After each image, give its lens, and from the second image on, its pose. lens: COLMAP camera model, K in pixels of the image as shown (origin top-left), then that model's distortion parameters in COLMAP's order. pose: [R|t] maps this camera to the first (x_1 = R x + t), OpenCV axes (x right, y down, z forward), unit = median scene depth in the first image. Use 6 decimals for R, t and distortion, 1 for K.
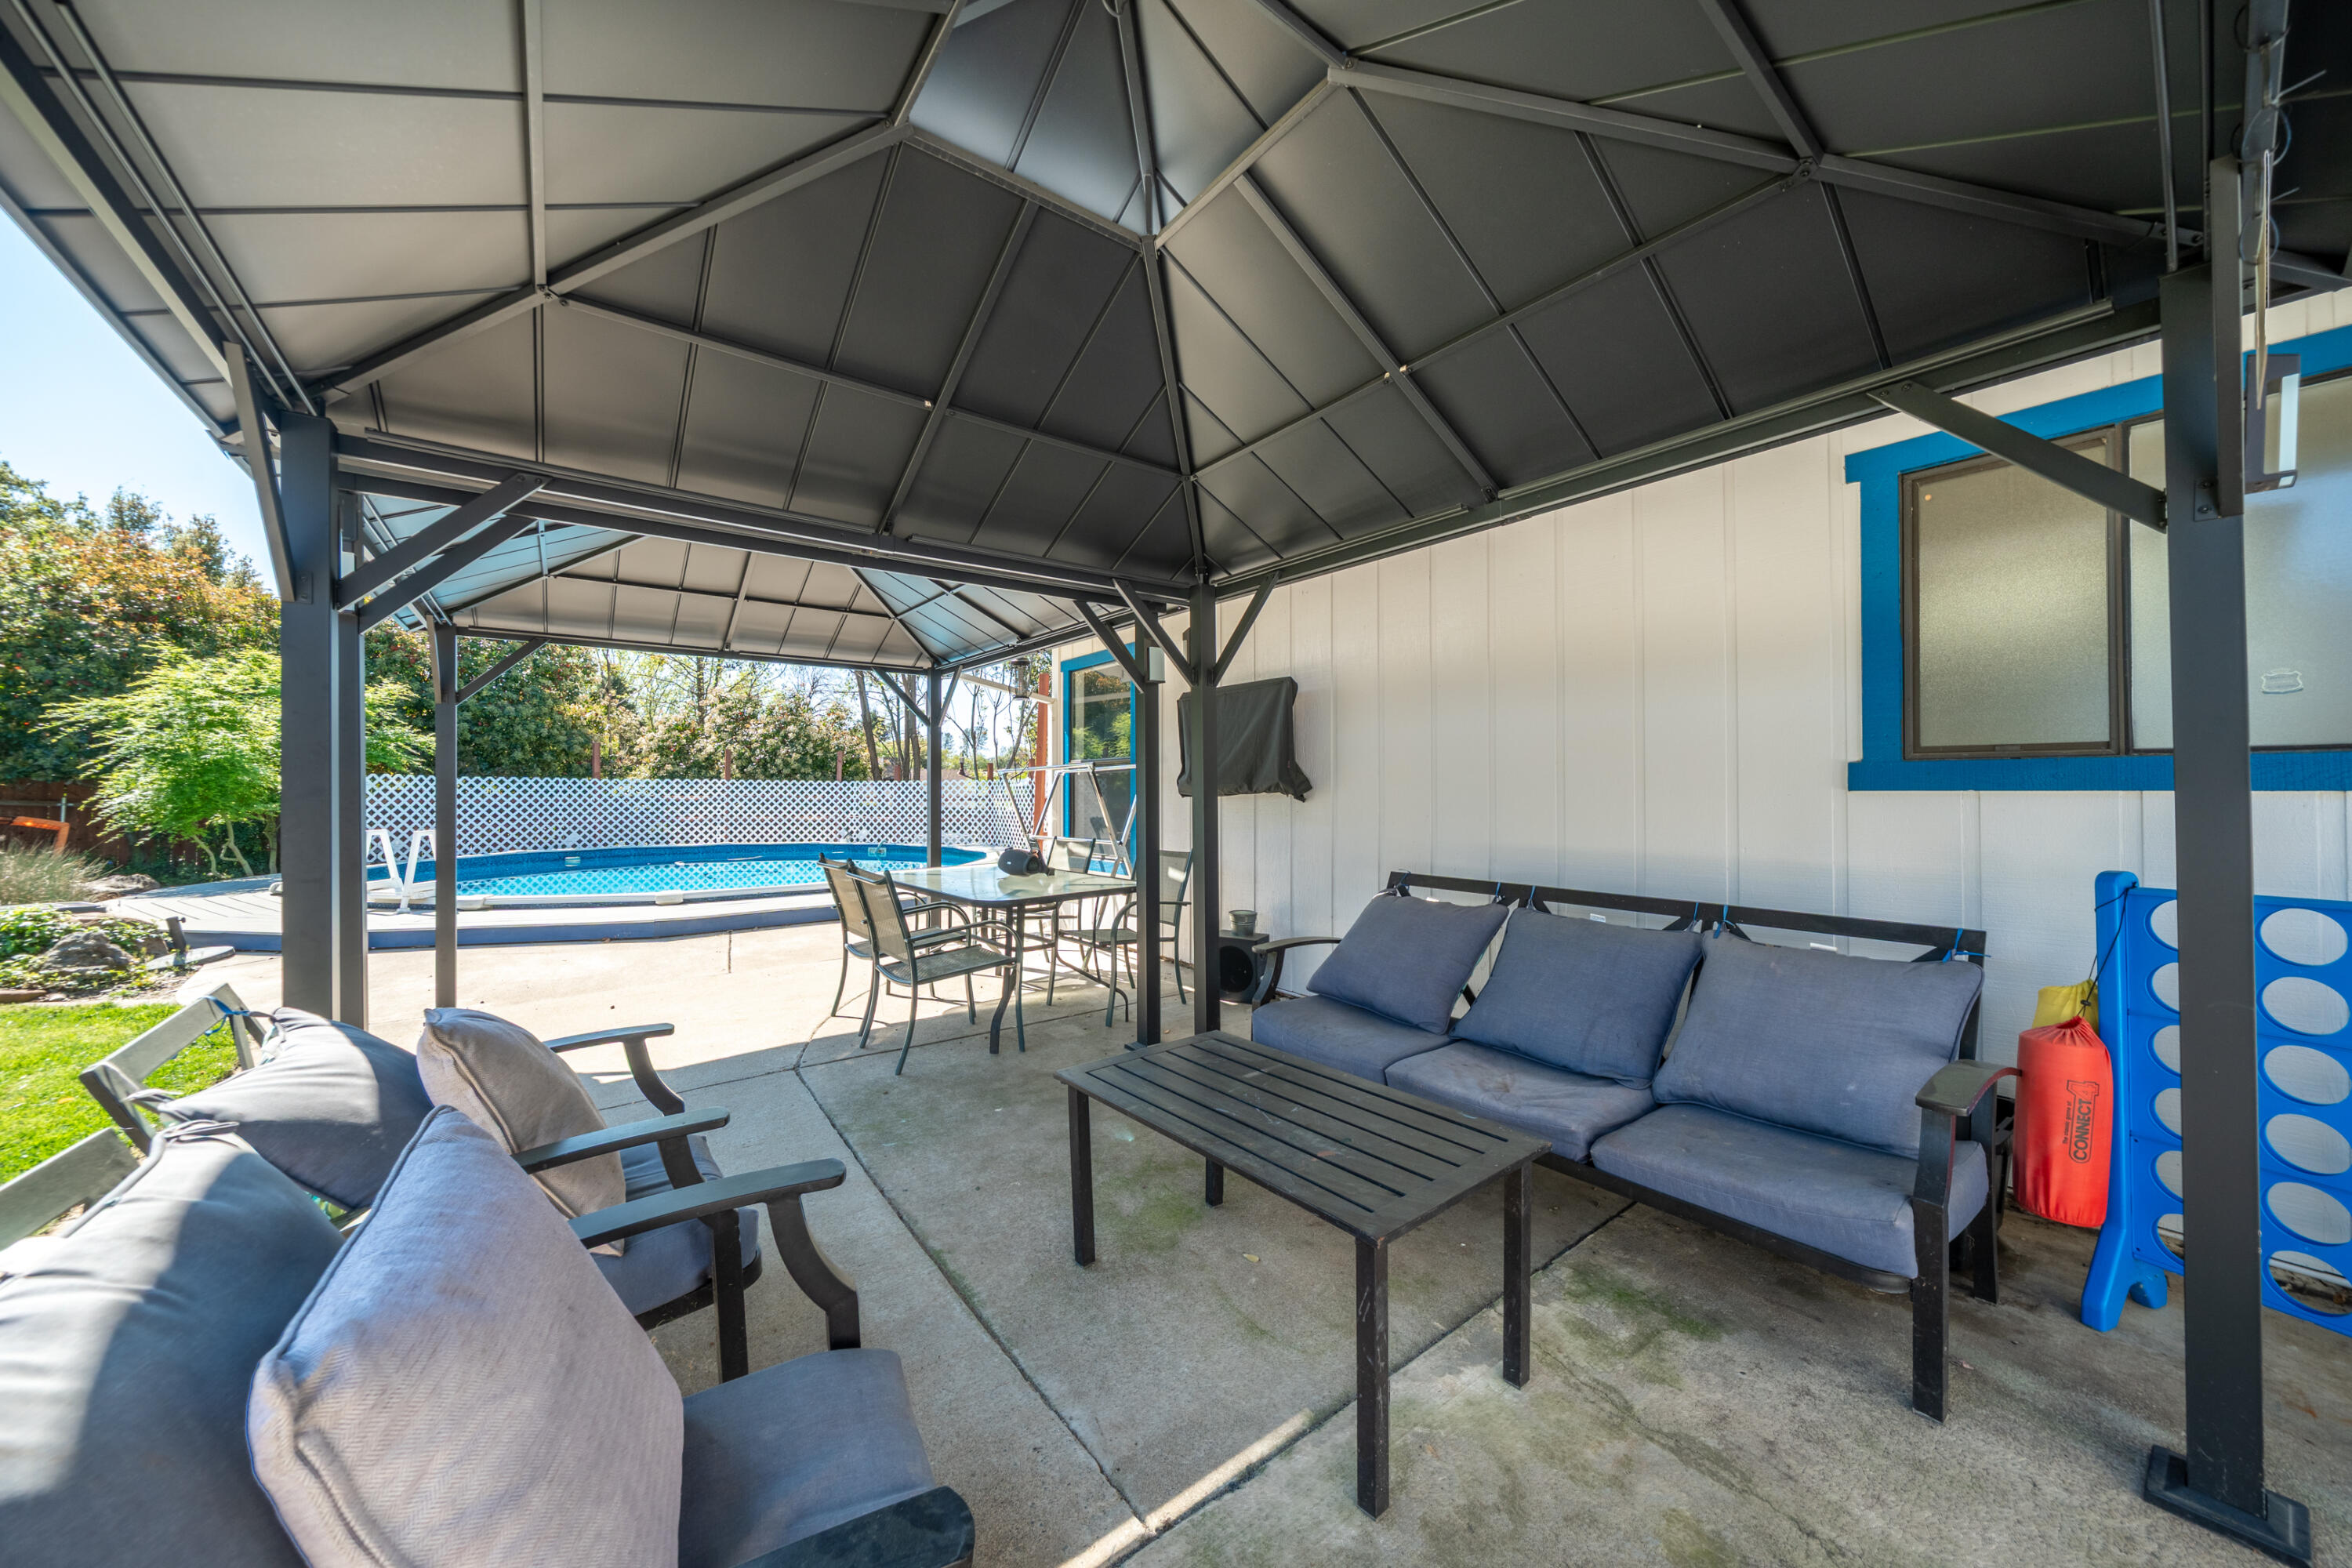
lens RADIAL K [[813.7, 0, 1164.2], [0, 813.7, 795.5], [0, 0, 1]] dist [-0.002634, -0.000155]
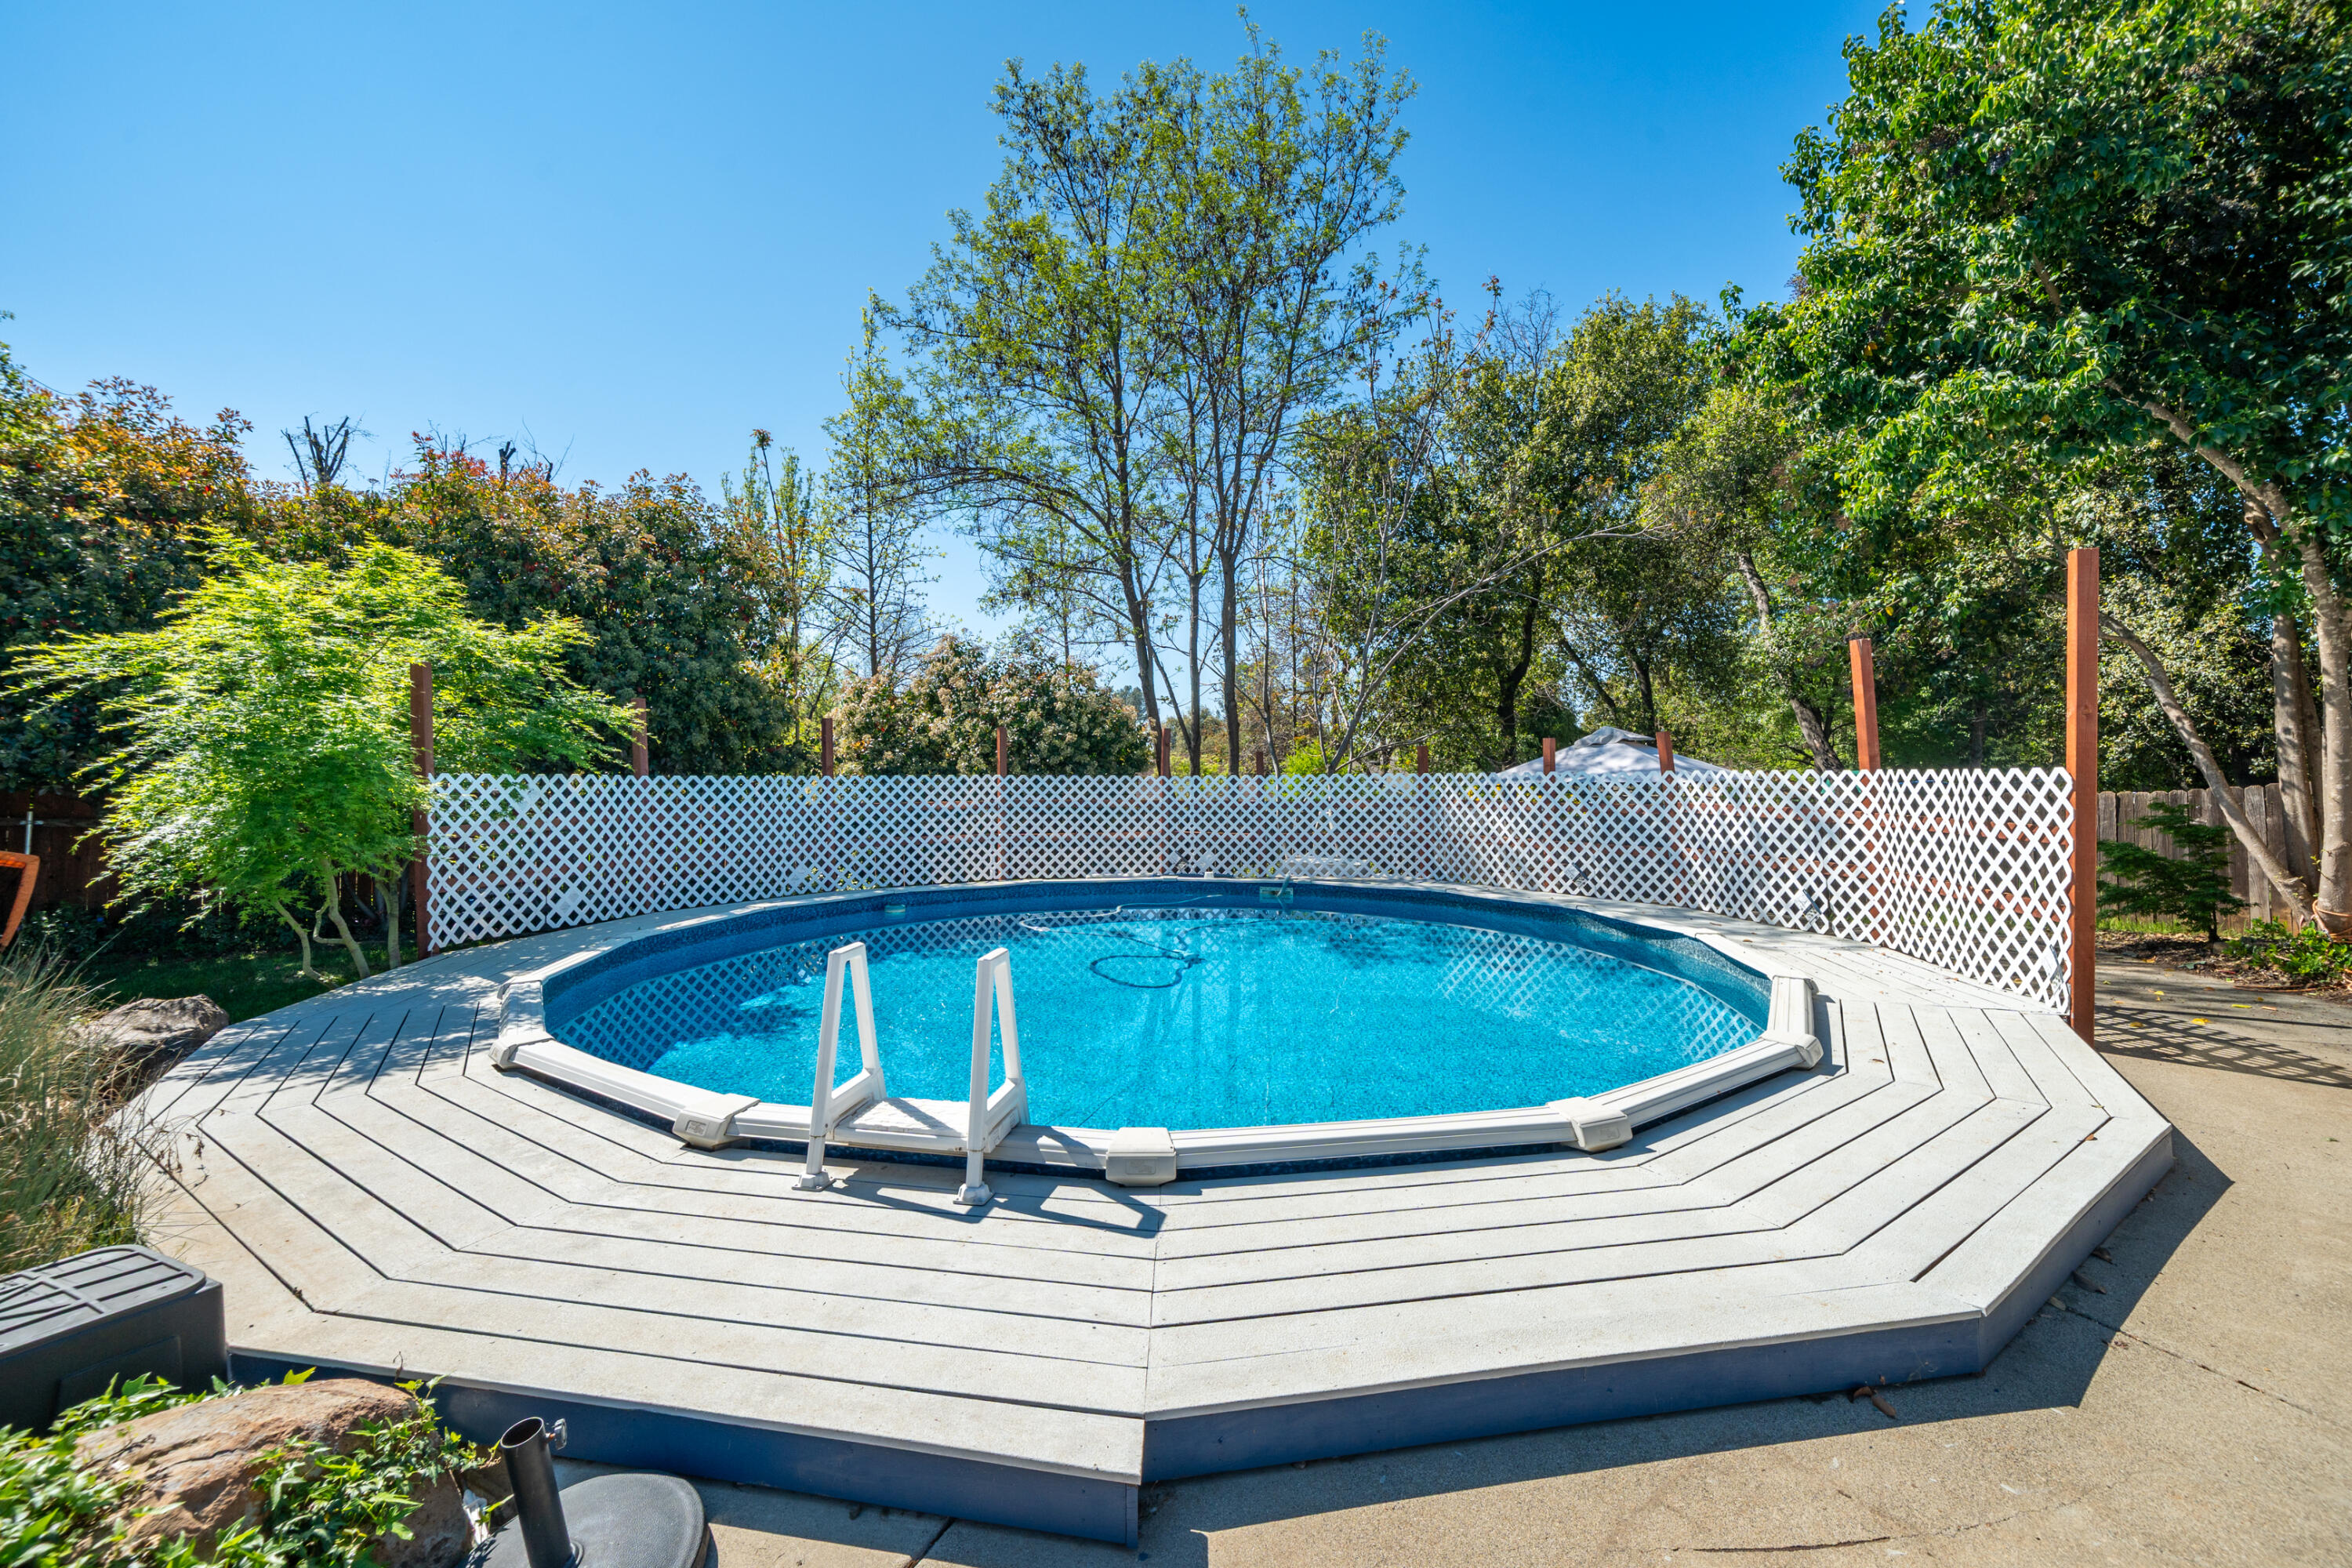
lens RADIAL K [[1001.9, 0, 1185.7], [0, 1001.9, 768.4], [0, 0, 1]] dist [-0.000711, 0.000433]
pose [[0.997324, -0.008526, -0.072615, -0.552615], [0.007380, 0.999844, -0.016036, -0.019694], [0.072740, 0.015457, 0.997231, 0.391934]]
